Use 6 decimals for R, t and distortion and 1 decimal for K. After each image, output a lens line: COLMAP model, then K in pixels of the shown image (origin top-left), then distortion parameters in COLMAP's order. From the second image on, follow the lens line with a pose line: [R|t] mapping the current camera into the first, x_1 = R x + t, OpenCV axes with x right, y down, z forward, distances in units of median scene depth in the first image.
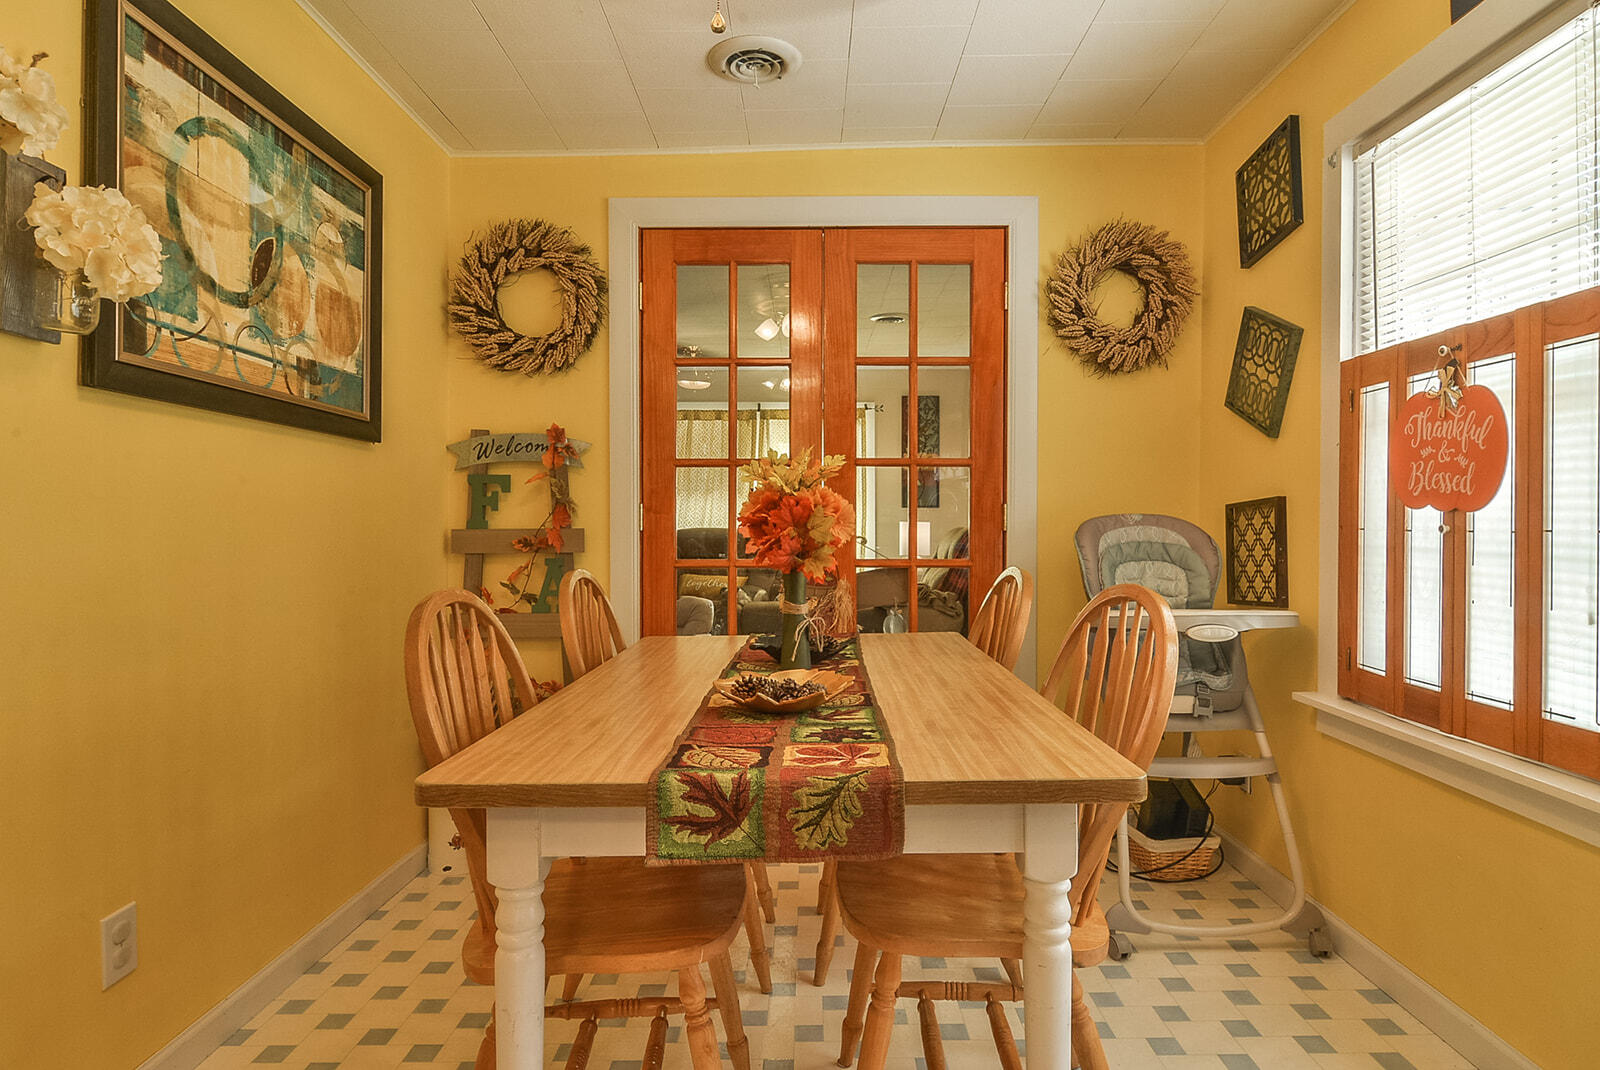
lens RADIAL K [[905.1, 0, 803.4], [0, 905.1, 527.2], [0, 0, 1]] dist [0.002021, -0.002740]
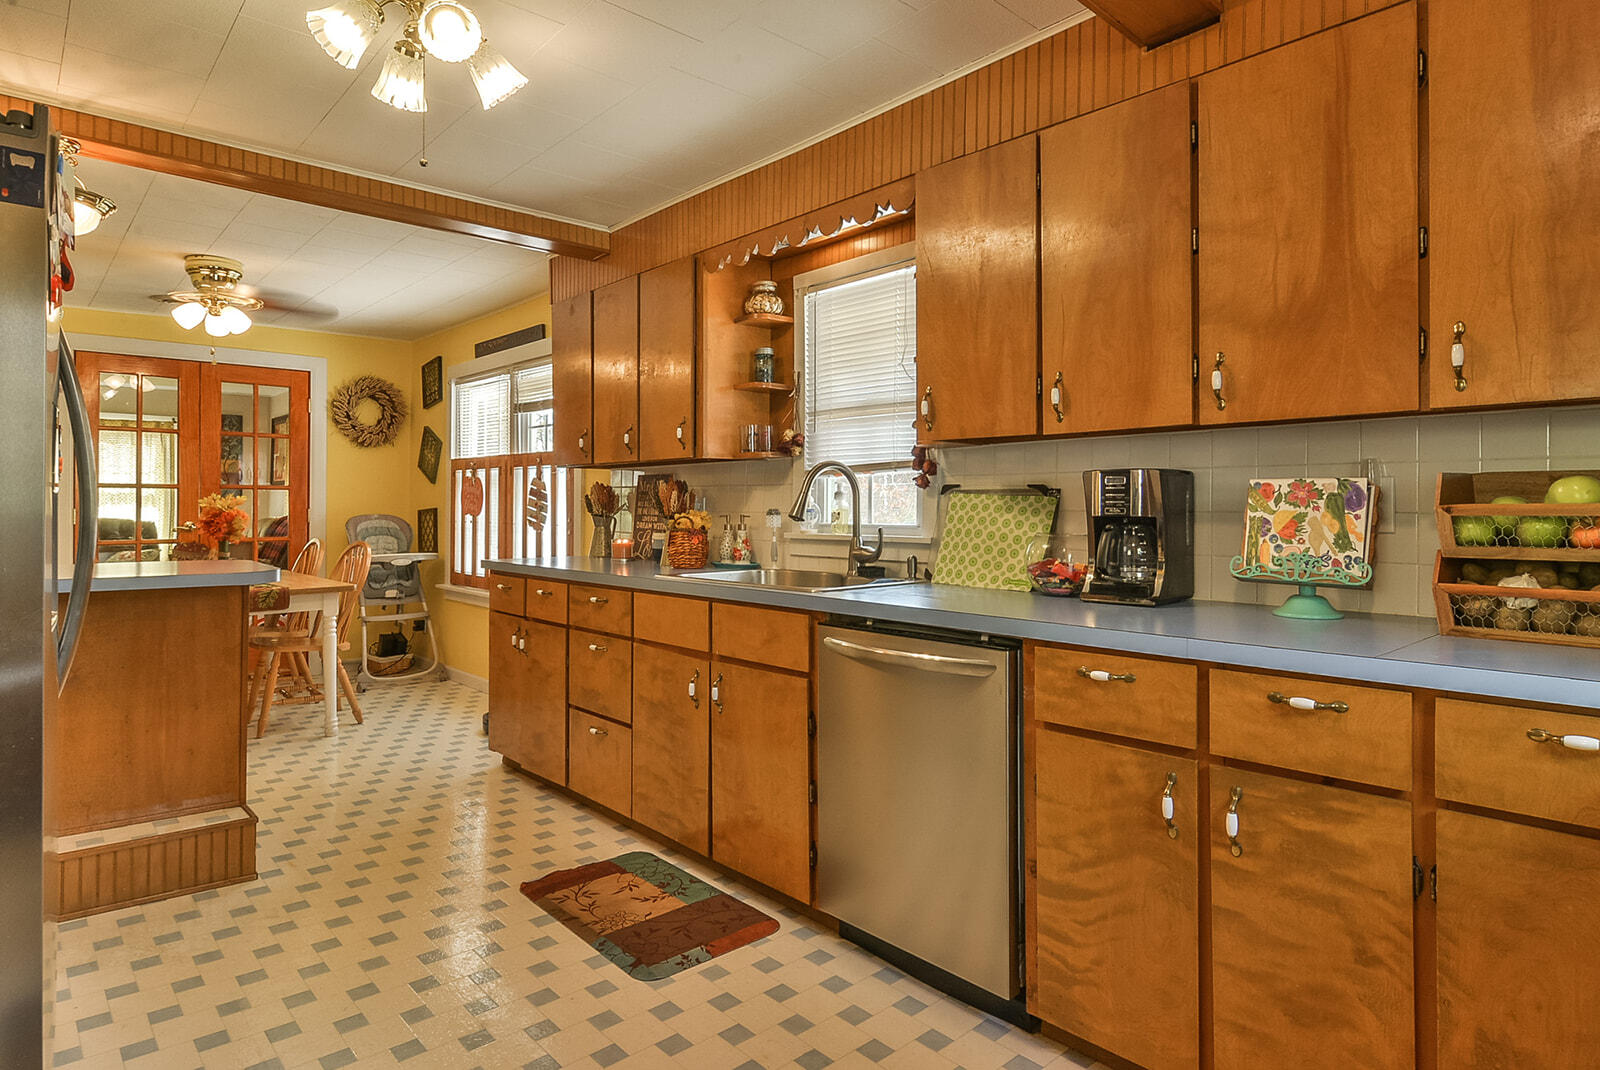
lens RADIAL K [[928.4, 0, 834.0], [0, 928.4, 503.8], [0, 0, 1]] dist [0.002149, -0.001148]
pose [[0.728858, 0.004255, 0.684652, -0.386159], [0.000525, 0.999977, -0.006773, -0.025778], [-0.684665, 0.005296, 0.728839, -1.482561]]
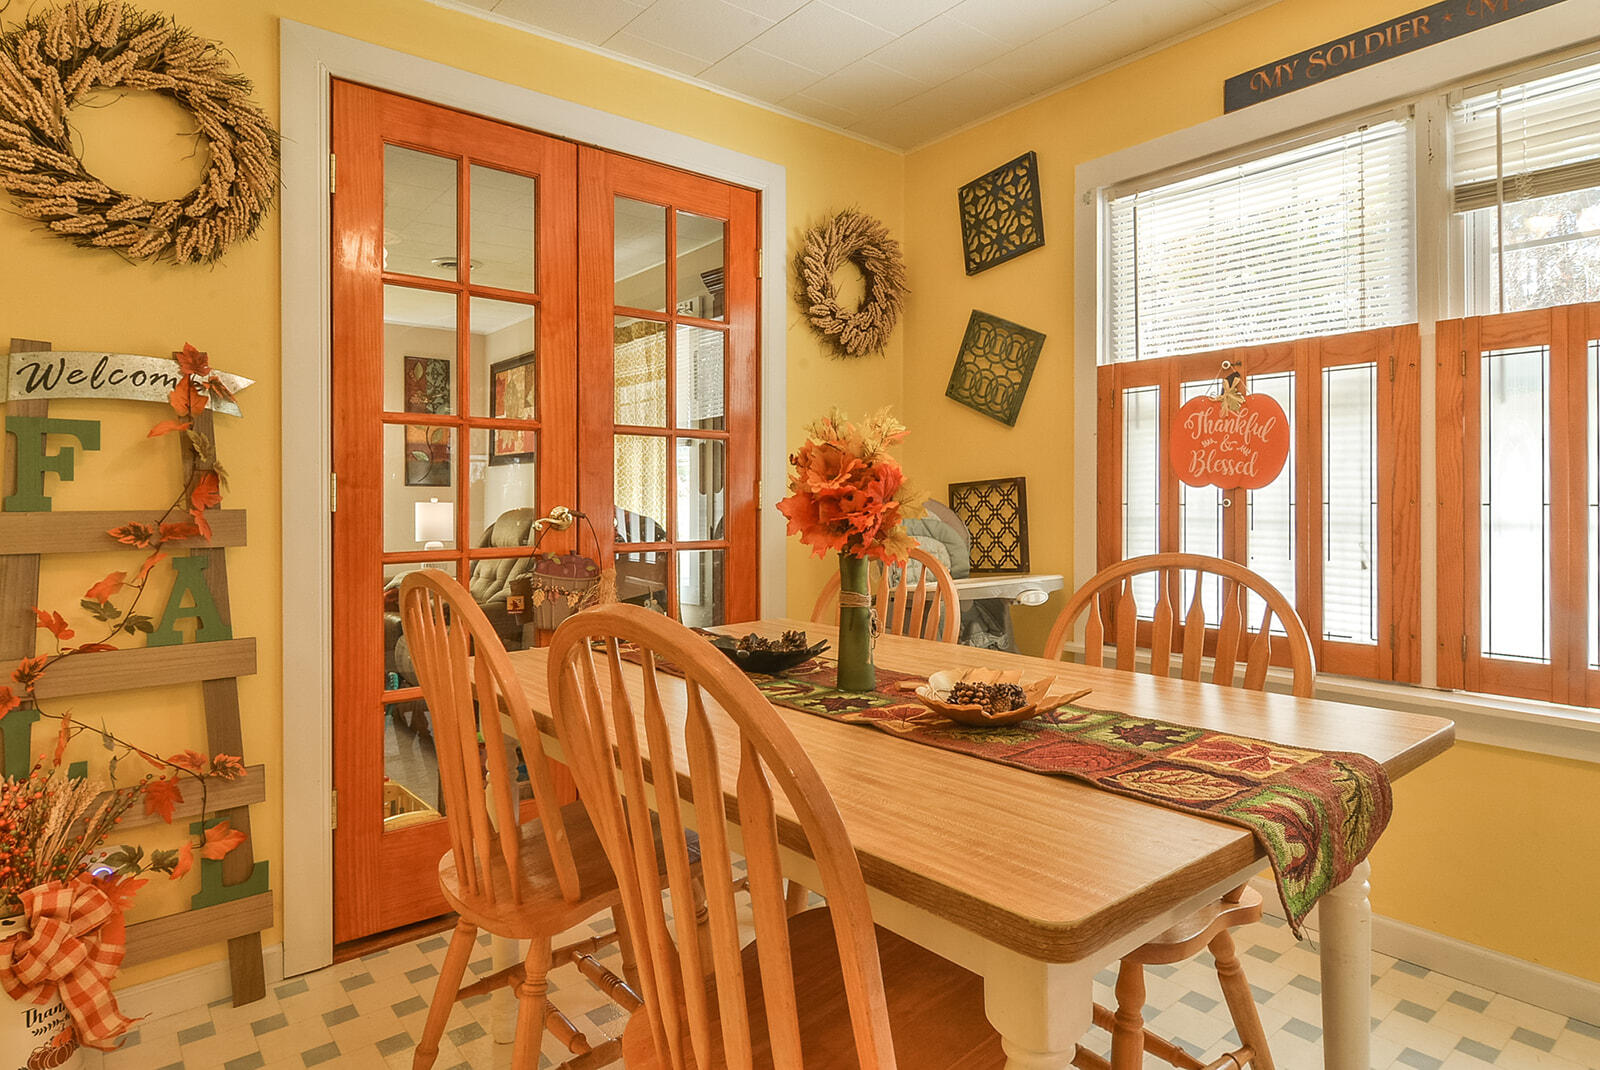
lens RADIAL K [[893.6, 0, 803.8], [0, 893.6, 508.0], [0, 0, 1]] dist [0.001519, -0.007763]
pose [[0.766844, -0.004787, 0.641815, -0.393919], [0.006889, 0.999976, -0.000772, 0.004176], [-0.641796, 0.005014, 0.766859, 0.280936]]
